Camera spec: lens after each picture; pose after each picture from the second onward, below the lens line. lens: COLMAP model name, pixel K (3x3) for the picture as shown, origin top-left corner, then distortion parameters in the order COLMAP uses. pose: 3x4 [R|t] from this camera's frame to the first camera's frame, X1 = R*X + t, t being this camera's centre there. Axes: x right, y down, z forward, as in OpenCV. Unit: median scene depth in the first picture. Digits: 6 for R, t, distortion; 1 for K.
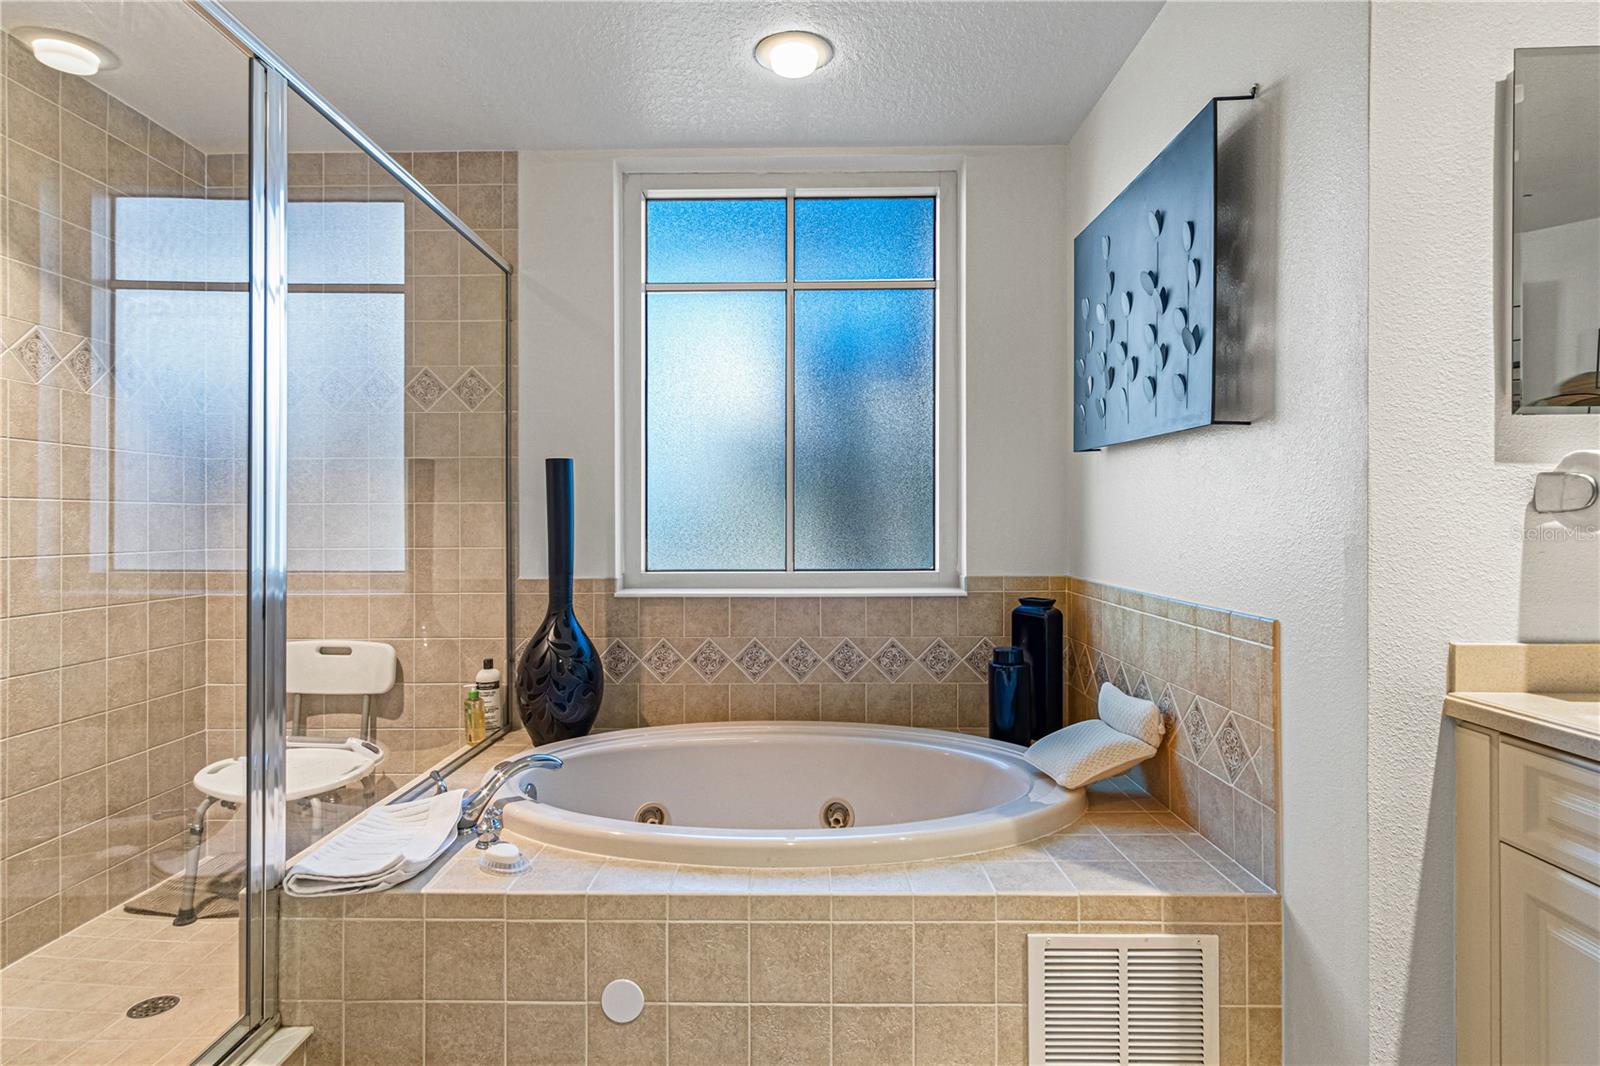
lens RADIAL K [[873.8, 0, 802.6], [0, 873.8, 526.2], [0, 0, 1]] dist [-0.001883, -0.002989]
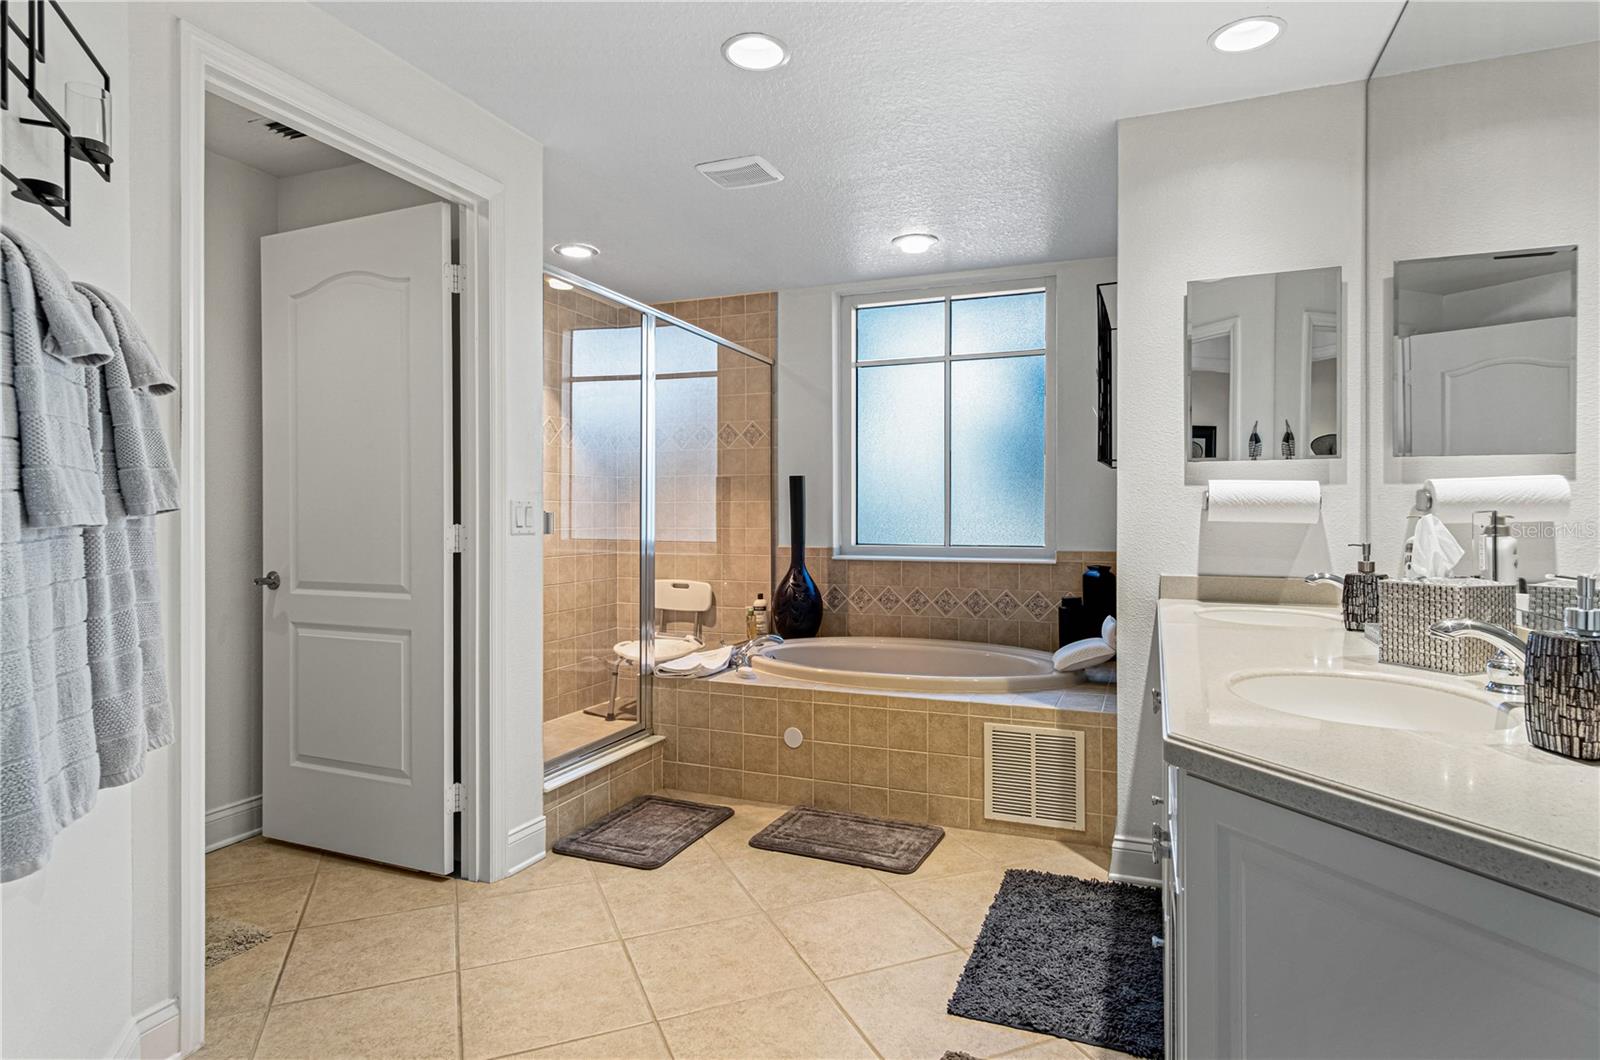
lens RADIAL K [[873.8, 0, 802.6], [0, 873.8, 523.2], [0, 0, 1]] dist [-0.001883, -0.002989]
pose [[0.933071, 0.006493, -0.359633, 0.326539], [-0.003476, 0.999953, 0.009035, -0.000527], [0.359675, -0.007181, 0.933050, -0.554261]]
